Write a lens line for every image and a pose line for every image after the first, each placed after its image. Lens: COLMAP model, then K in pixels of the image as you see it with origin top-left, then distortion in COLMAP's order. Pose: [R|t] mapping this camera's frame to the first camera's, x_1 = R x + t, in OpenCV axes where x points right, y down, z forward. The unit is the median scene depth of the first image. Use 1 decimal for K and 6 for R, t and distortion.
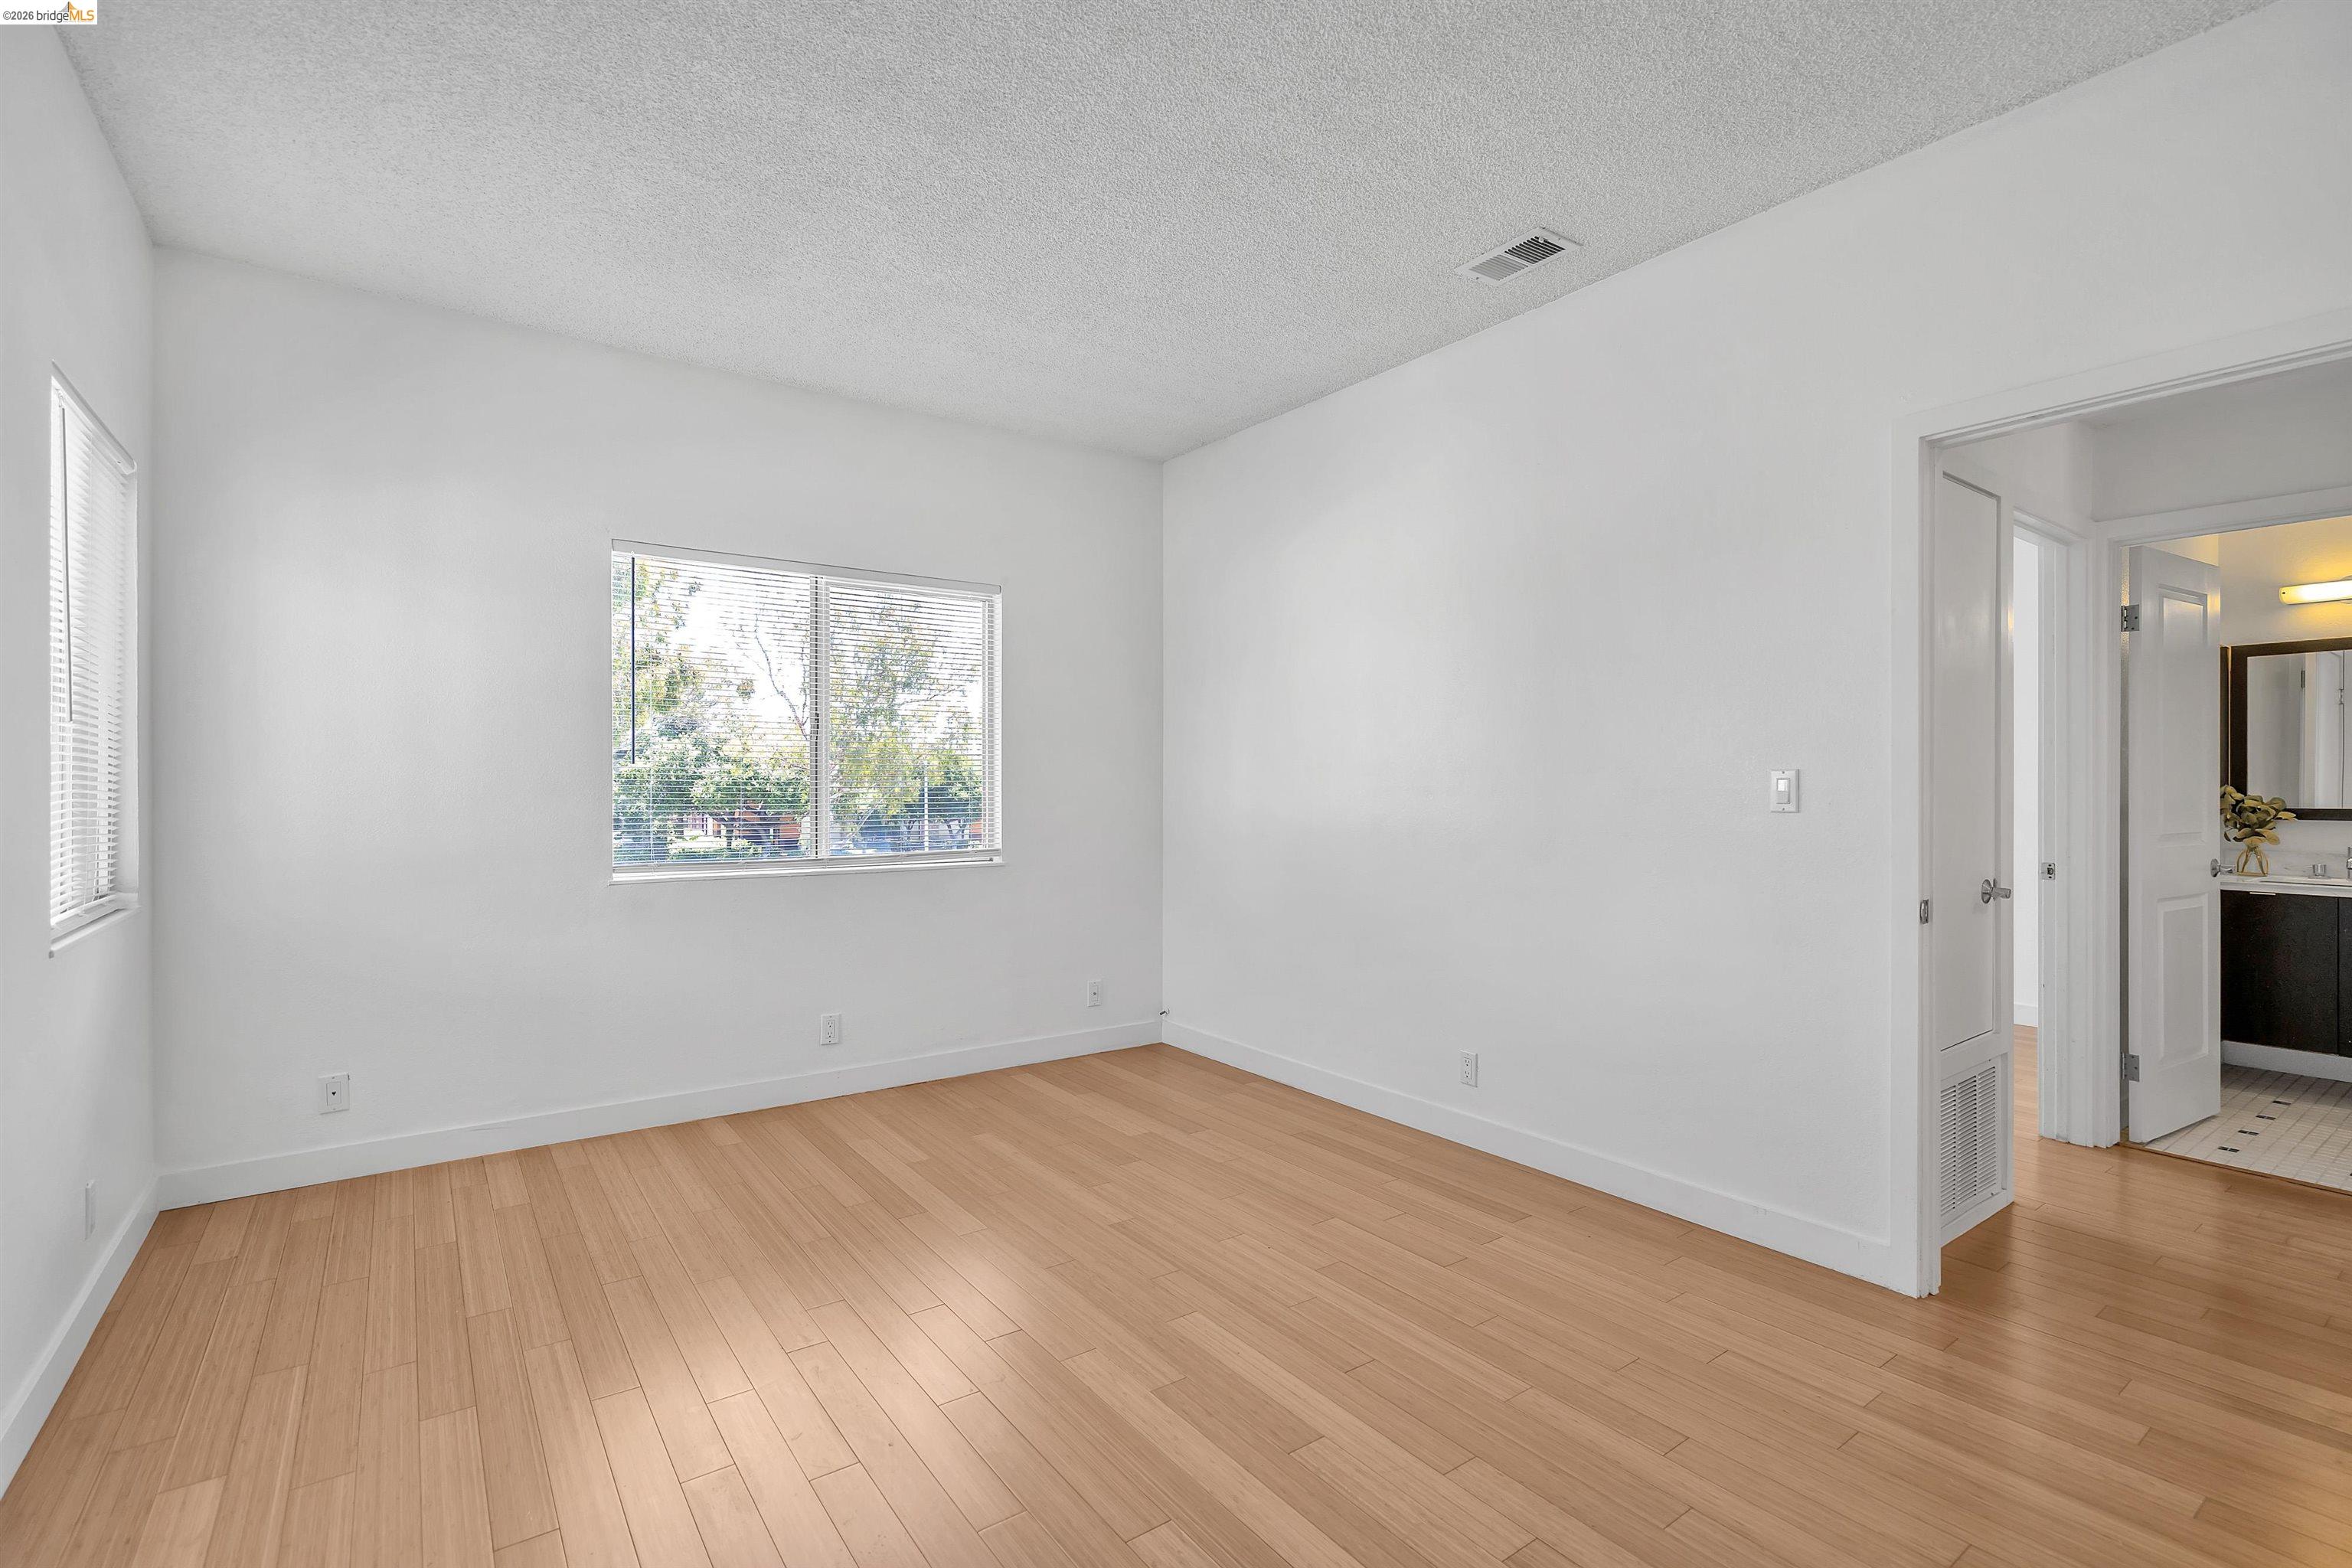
lens RADIAL K [[1079.9, 0, 1176.7], [0, 1079.9, 787.0], [0, 0, 1]] dist [-0.007182, 0.003993]
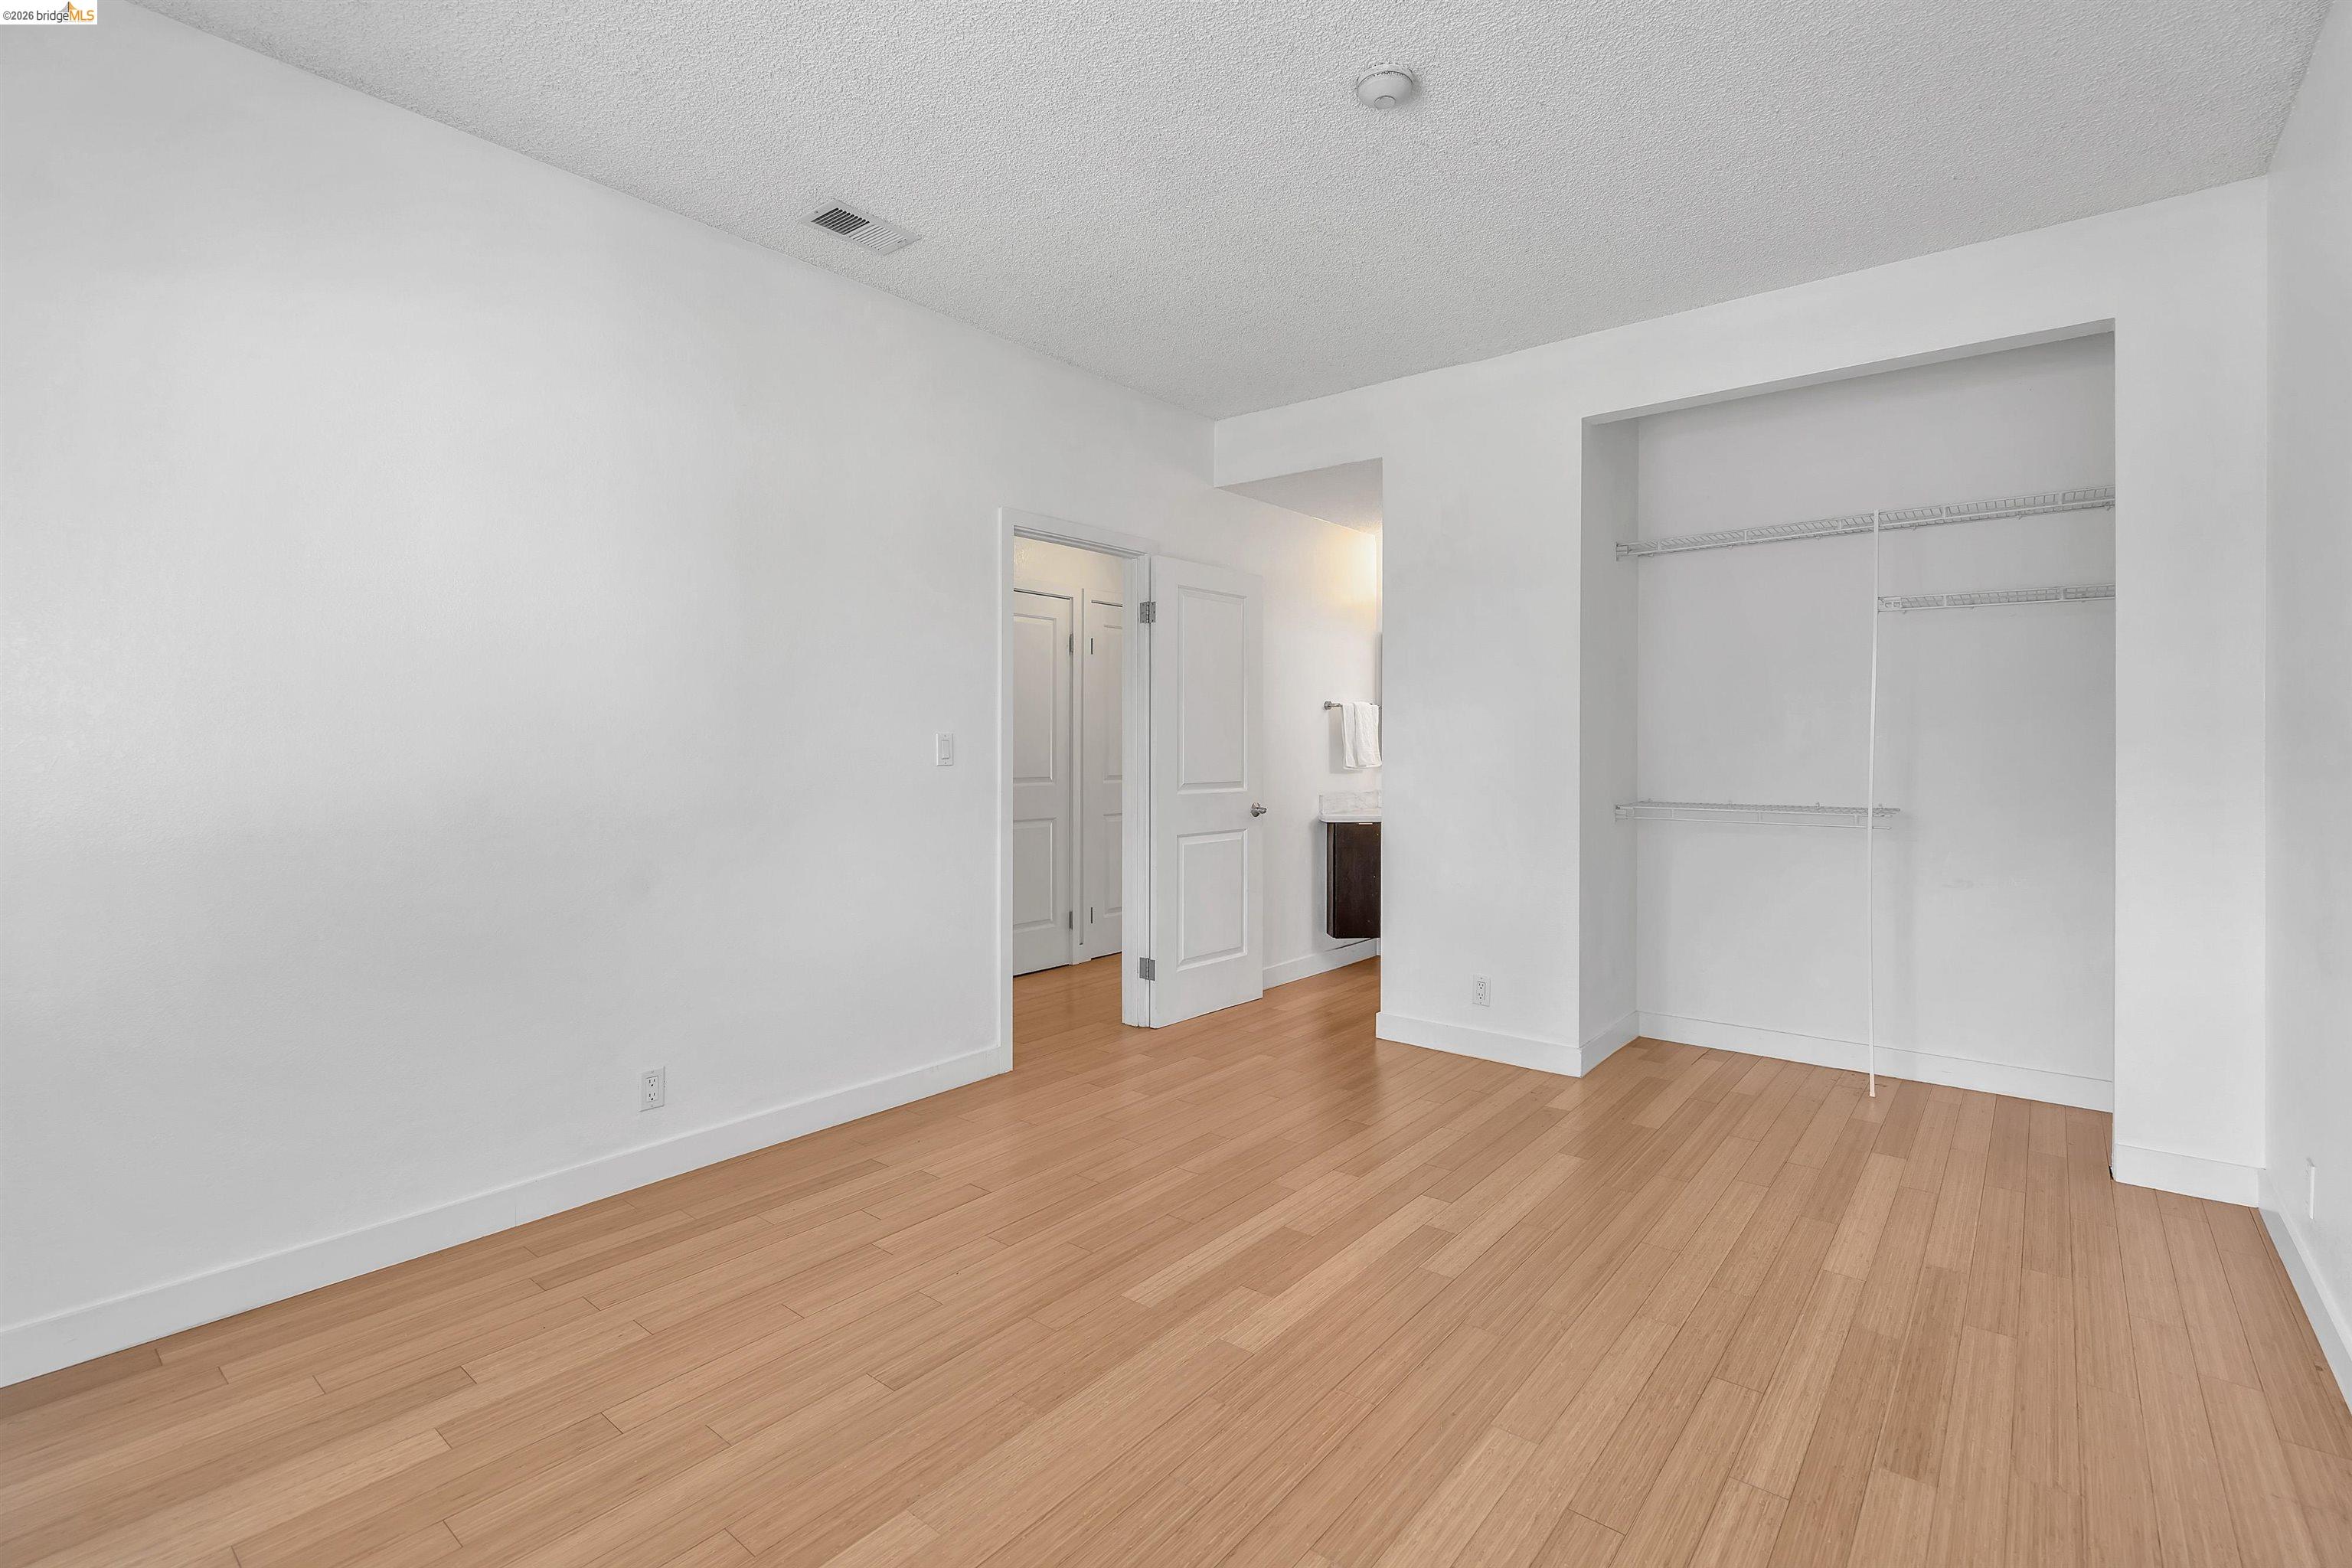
lens RADIAL K [[1079.9, 0, 1172.5], [0, 1079.9, 769.7], [0, 0, 1]] dist [-0.007182, 0.003993]
pose [[-0.264741, -0.020212, 0.964108, -0.730652], [0.003312, 0.999755, 0.021869, -0.002075], [-0.964314, 0.008983, -0.264609, 0.967659]]
